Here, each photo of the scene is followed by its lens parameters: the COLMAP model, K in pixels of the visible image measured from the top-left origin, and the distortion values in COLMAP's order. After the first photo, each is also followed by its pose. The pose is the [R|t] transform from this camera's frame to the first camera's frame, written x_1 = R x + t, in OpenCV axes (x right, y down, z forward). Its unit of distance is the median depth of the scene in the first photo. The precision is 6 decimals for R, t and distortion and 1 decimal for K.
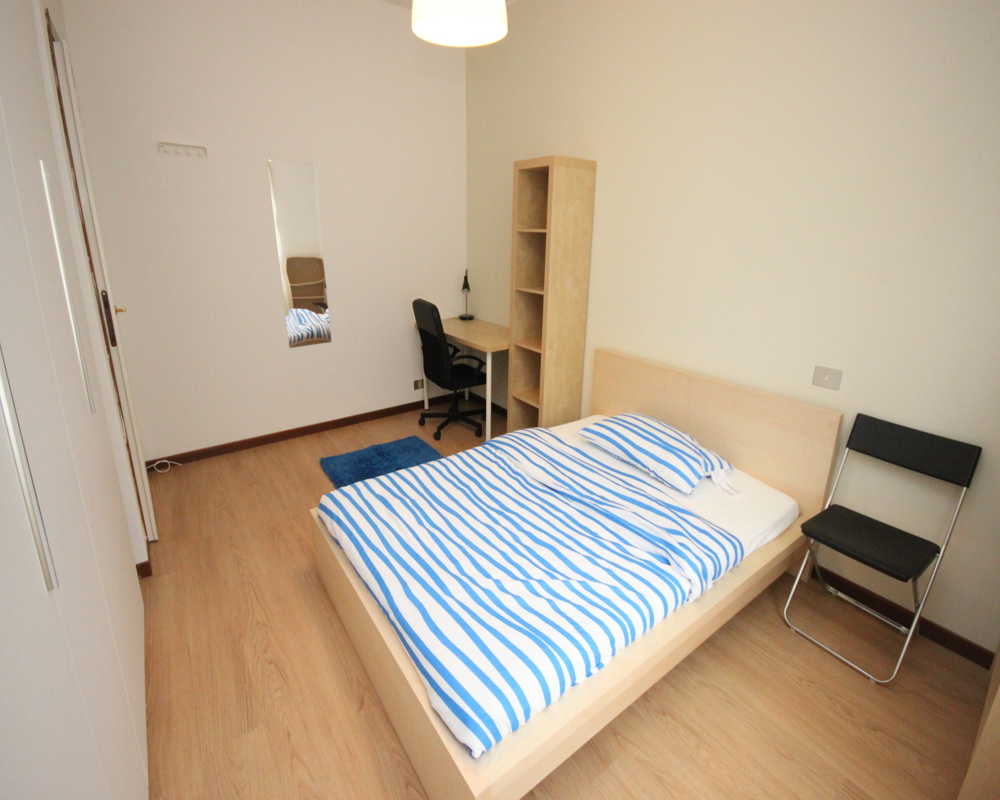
lens RADIAL K [[463.3, 0, 518.1], [0, 463.3, 381.6], [0, 0, 1]] dist [-0.004494, 0.001000]
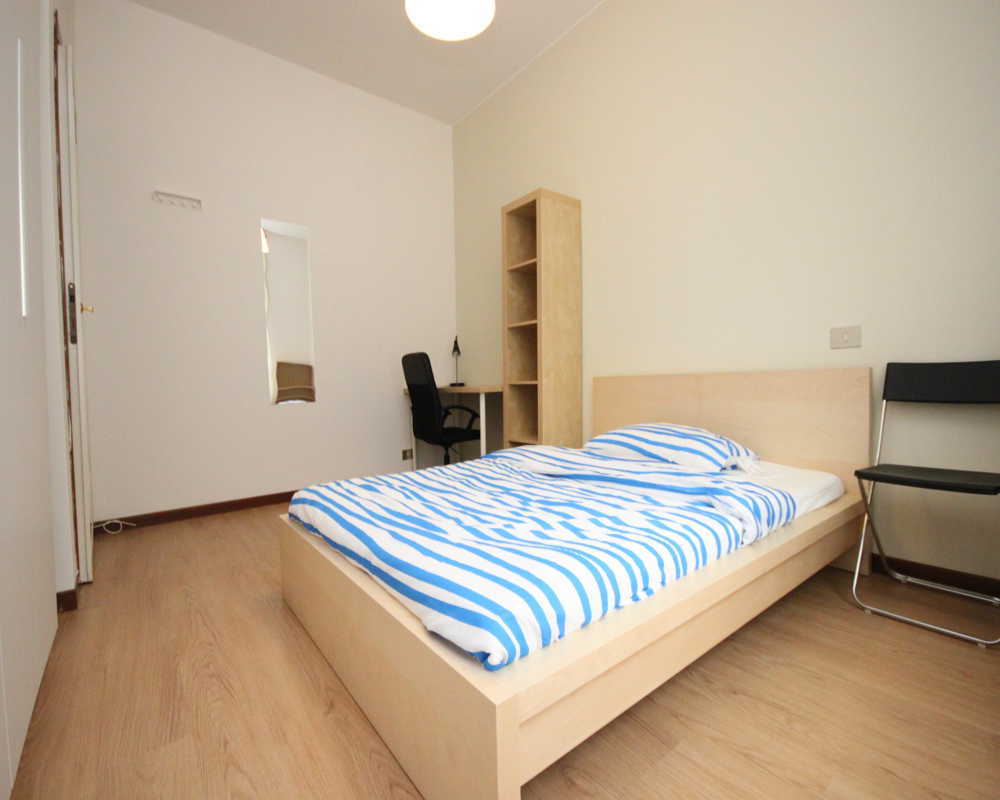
lens RADIAL K [[463.3, 0, 518.4], [0, 463.3, 420.2], [0, 0, 1]] dist [-0.004494, 0.001000]
pose [[0.998762, -0.038904, 0.031009, -0.031421], [0.044673, 0.975633, -0.214813, 0.309325], [-0.021896, 0.215933, 0.976163, 0.124664]]
